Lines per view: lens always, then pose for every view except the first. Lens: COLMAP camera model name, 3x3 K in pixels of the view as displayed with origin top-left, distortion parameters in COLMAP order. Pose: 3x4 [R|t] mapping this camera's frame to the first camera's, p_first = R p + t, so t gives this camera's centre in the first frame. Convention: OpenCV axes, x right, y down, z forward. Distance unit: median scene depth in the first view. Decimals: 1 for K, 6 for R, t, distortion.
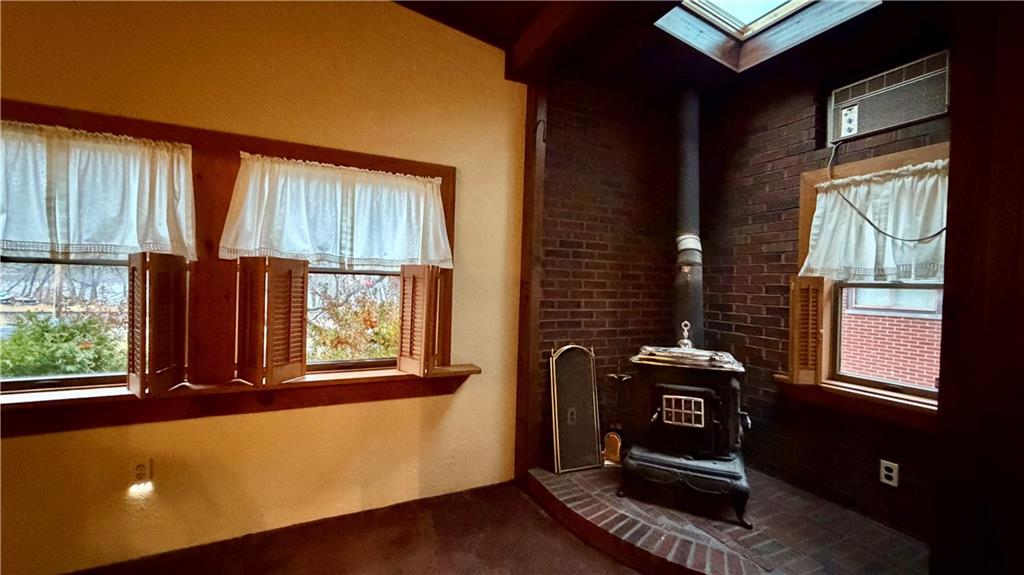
lens RADIAL K [[406.5, 0, 509.7], [0, 406.5, 288.2], [0, 0, 1]] dist [-0.001121, -0.000082]
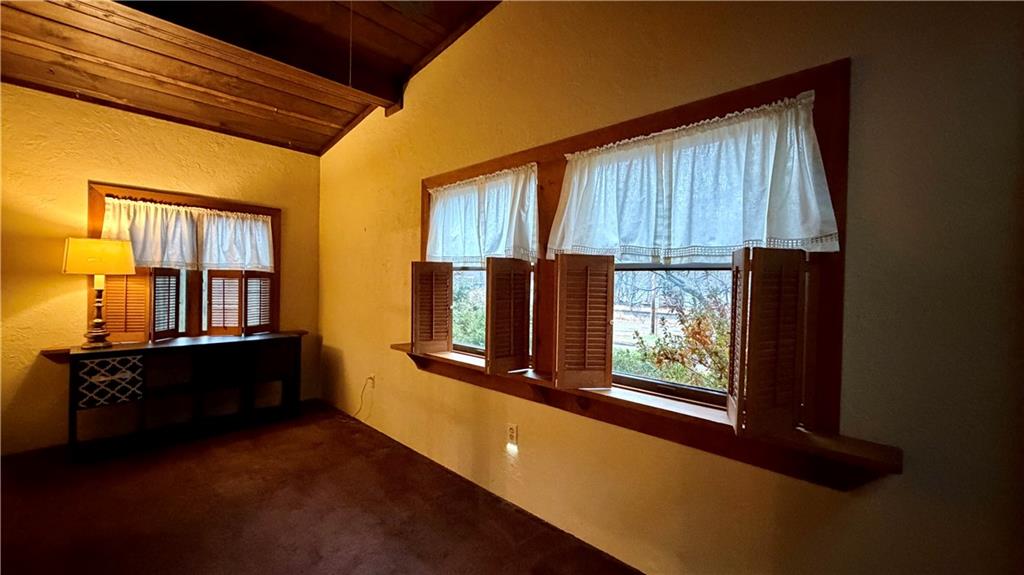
lens RADIAL K [[409.1, 0, 510.5], [0, 409.1, 284.1], [0, 0, 1]] dist [0.008723, 0.000016]
pose [[0.348744, -0.005862, -0.937200, 0.231453], [-0.007982, 0.999926, -0.009224, 0.002161], [0.937184, 0.010698, 0.348671, 0.455741]]
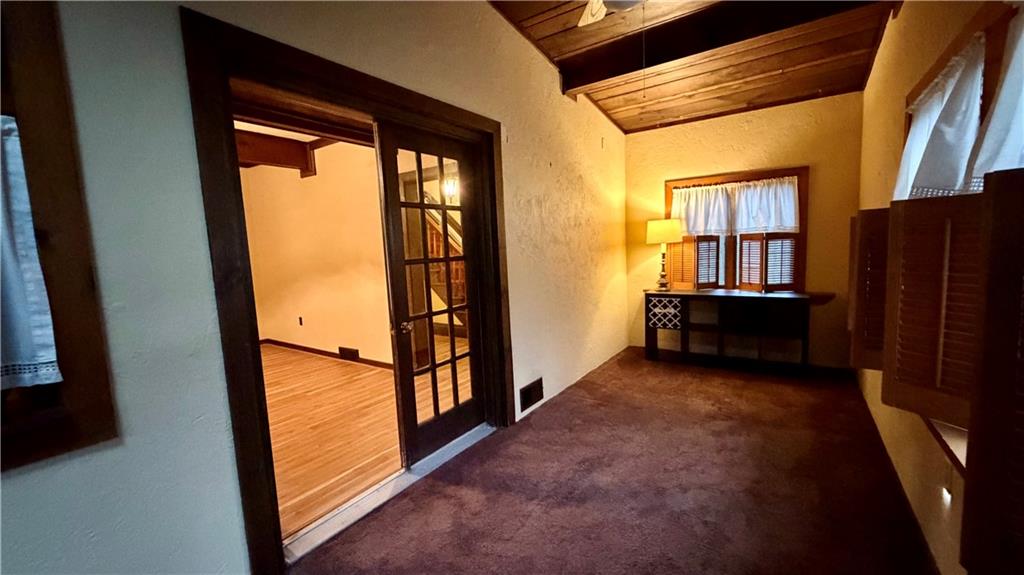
lens RADIAL K [[406.5, 0, 509.7], [0, 406.5, 288.2], [0, 0, 1]] dist [-0.001121, -0.000082]
pose [[-0.863082, 0.073510, -0.499686, 0.191205], [0.030420, 0.995121, 0.093852, -0.020709], [0.504147, 0.065802, -0.861107, 1.034041]]
